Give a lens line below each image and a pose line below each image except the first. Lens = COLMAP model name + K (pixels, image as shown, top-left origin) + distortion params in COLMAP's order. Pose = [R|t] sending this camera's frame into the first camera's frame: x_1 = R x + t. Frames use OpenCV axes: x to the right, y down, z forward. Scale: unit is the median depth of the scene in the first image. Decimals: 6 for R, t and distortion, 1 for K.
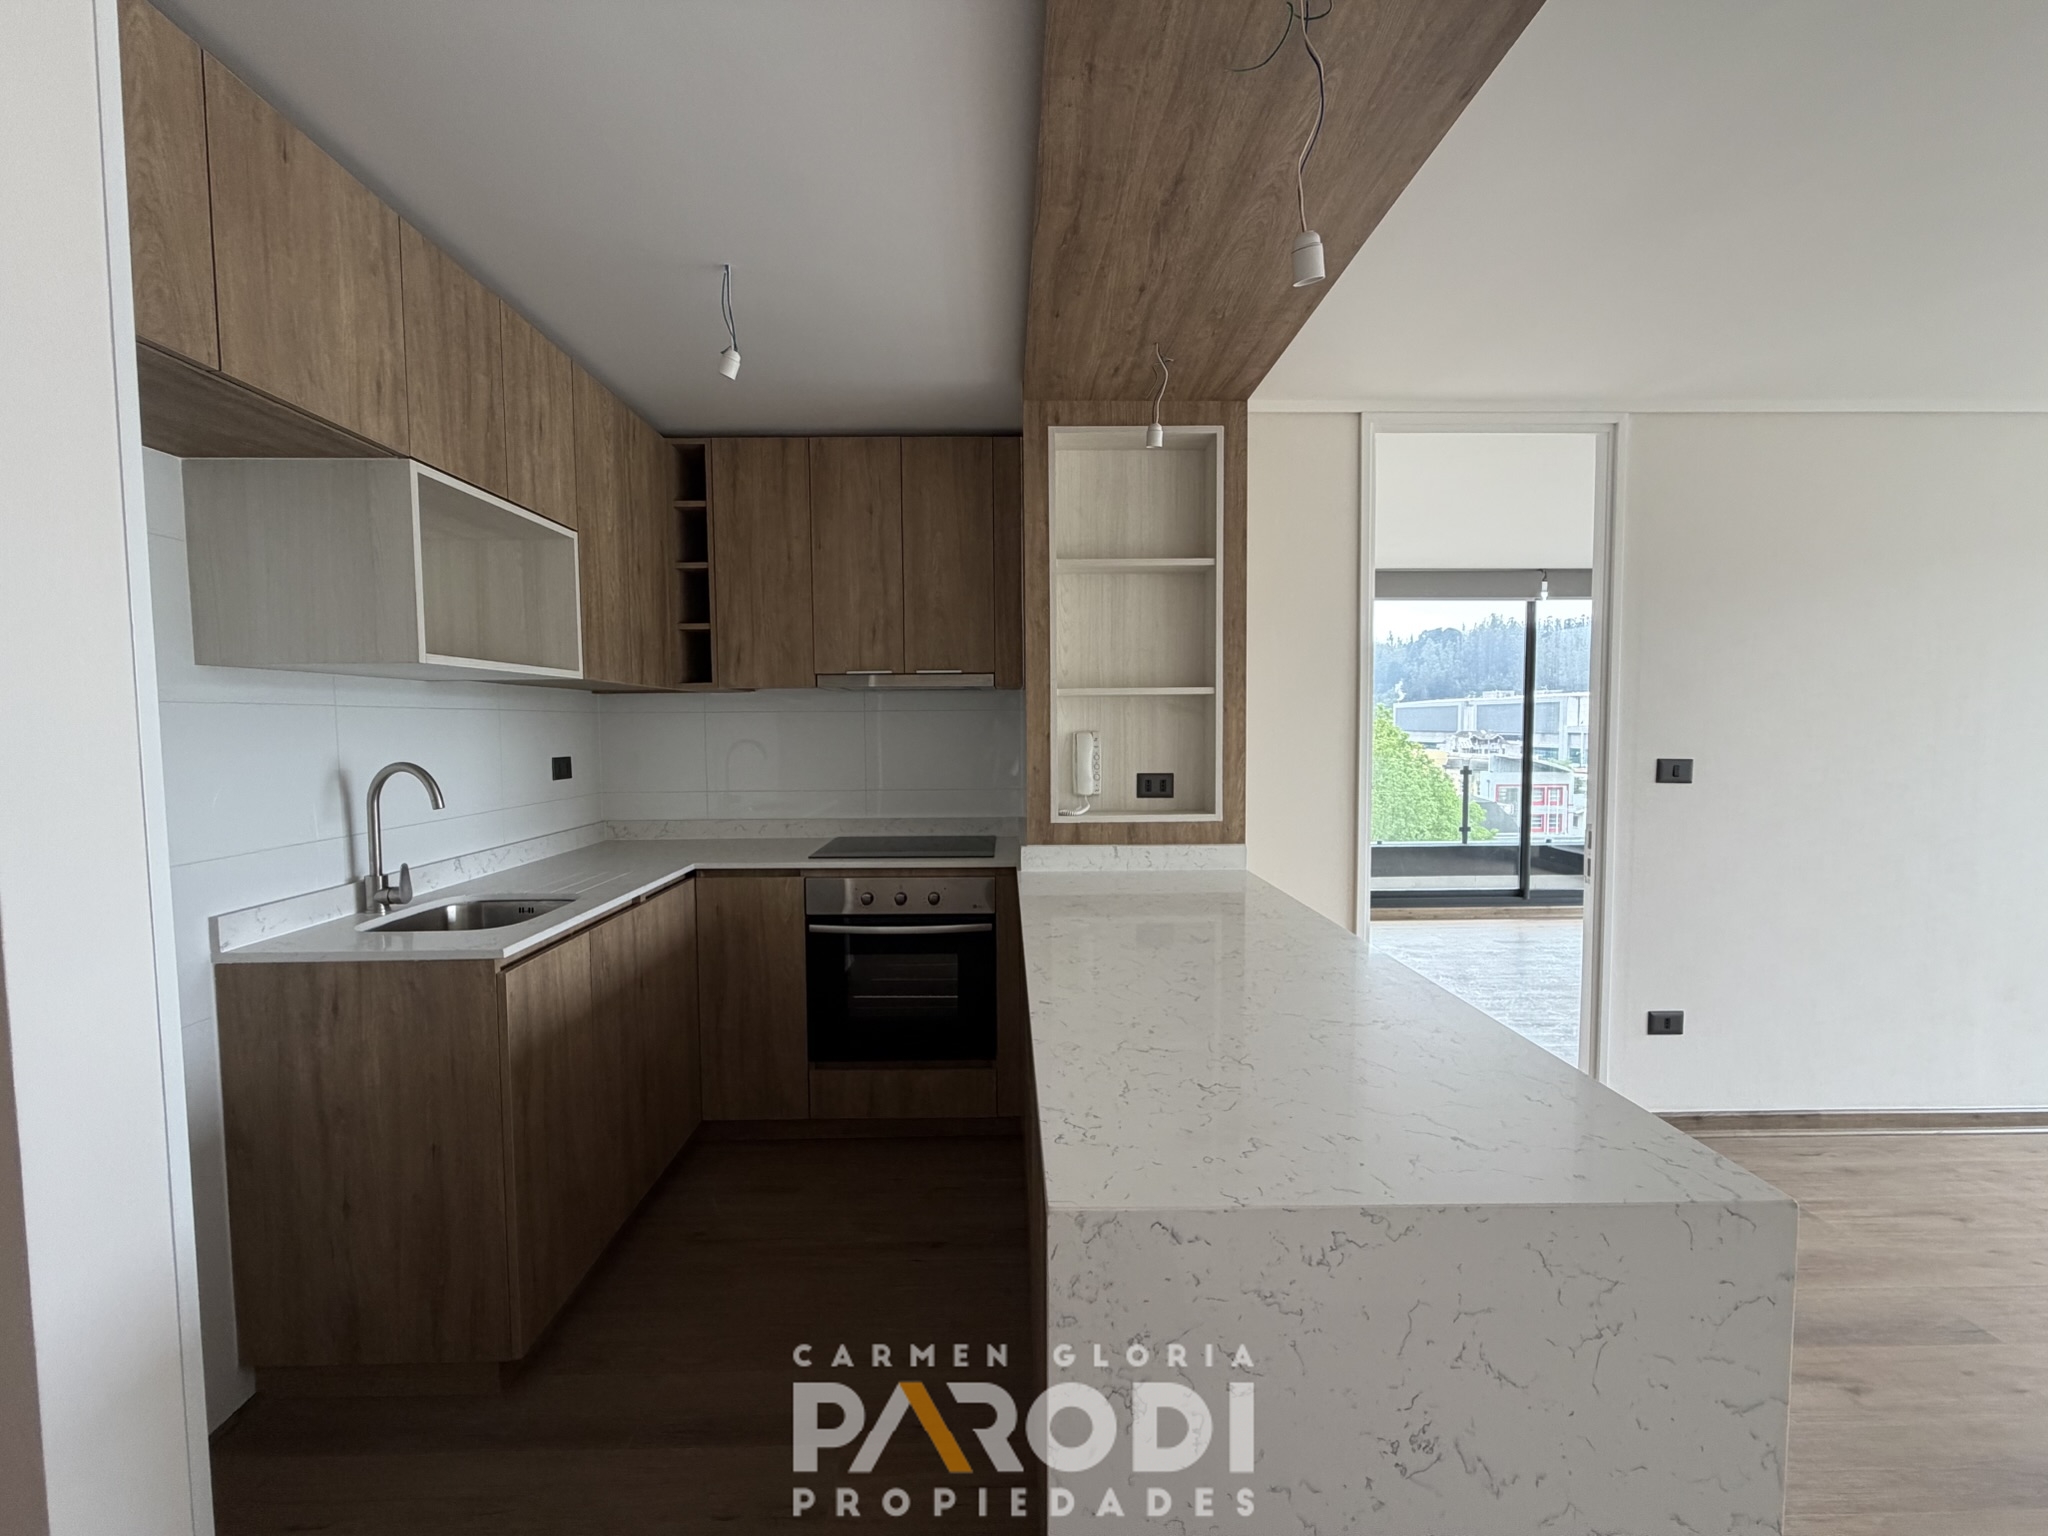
lens RADIAL K [[816.0, 0, 1018.6], [0, 816.0, 767.0], [0, 0, 1]] dist [-0.000428, 0.000111]
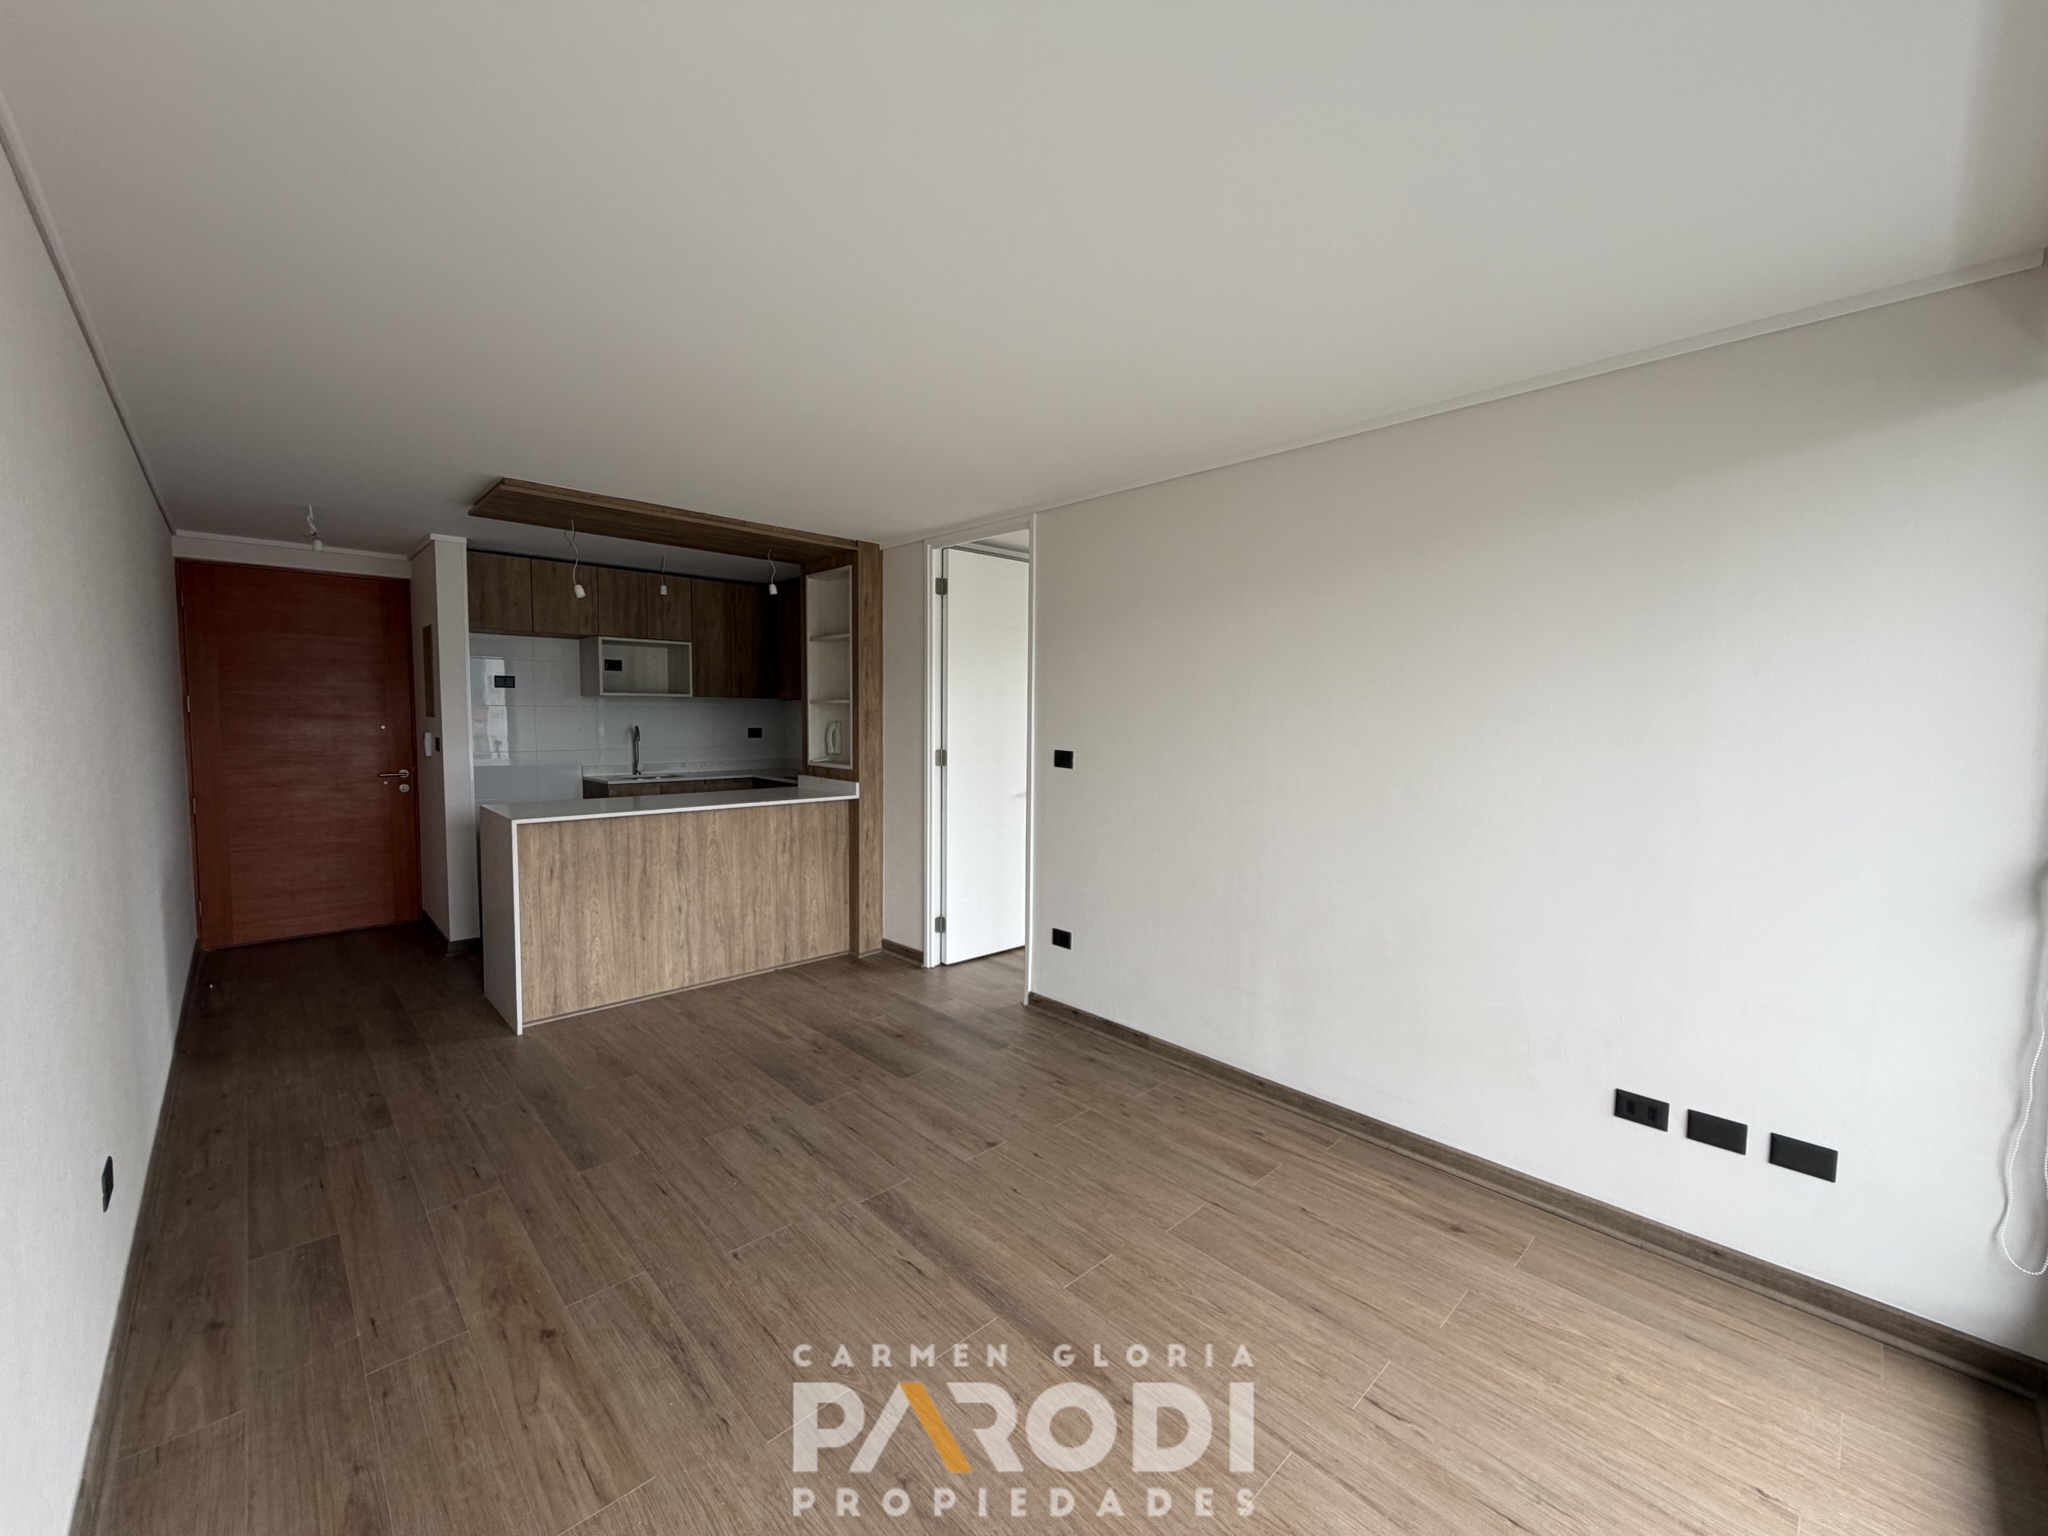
lens RADIAL K [[816.0, 0, 1021.5], [0, 816.0, 768.5], [0, 0, 1]] dist [-0.000428, 0.000111]
pose [[0.674857, 0.063911, -0.735176, 1.940600], [-0.054868, 0.997831, 0.036377, -0.028131], [0.735906, 0.015788, 0.676899, -0.006212]]
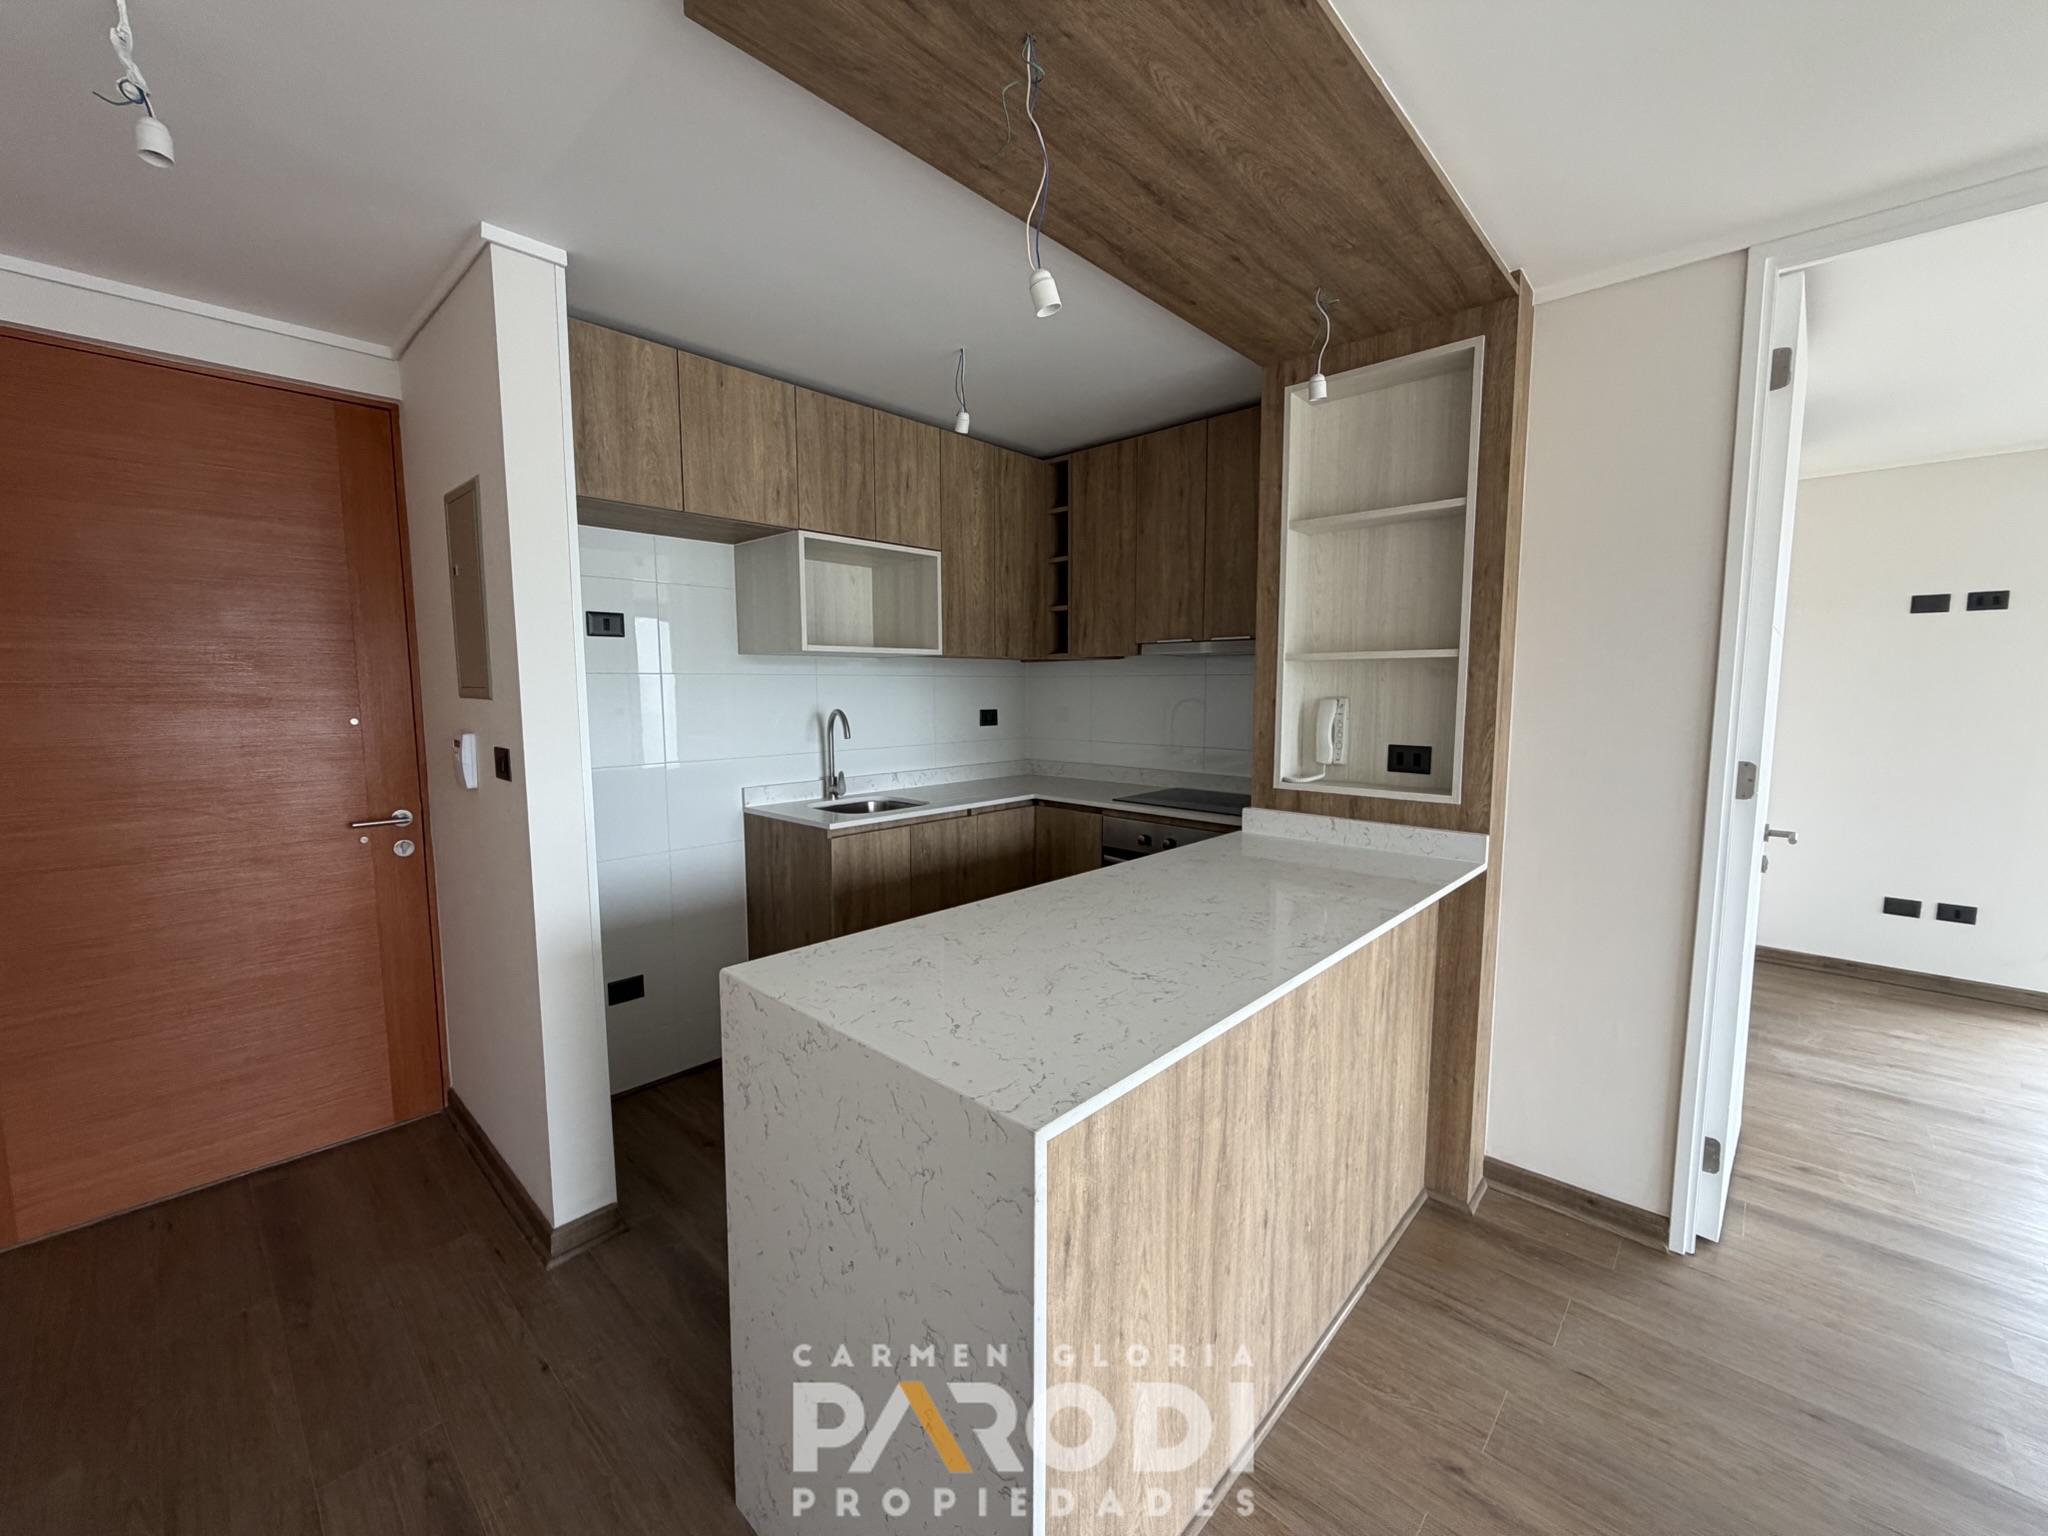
lens RADIAL K [[816.0, 0, 1021.2], [0, 816.0, 767.1], [0, 0, 1]] dist [-0.000428, 0.000111]
pose [[0.717678, 0.077223, -0.692081, 0.513422], [-0.041754, 0.996816, 0.067926, -0.013017], [0.695123, -0.019852, 0.718617, 0.057807]]
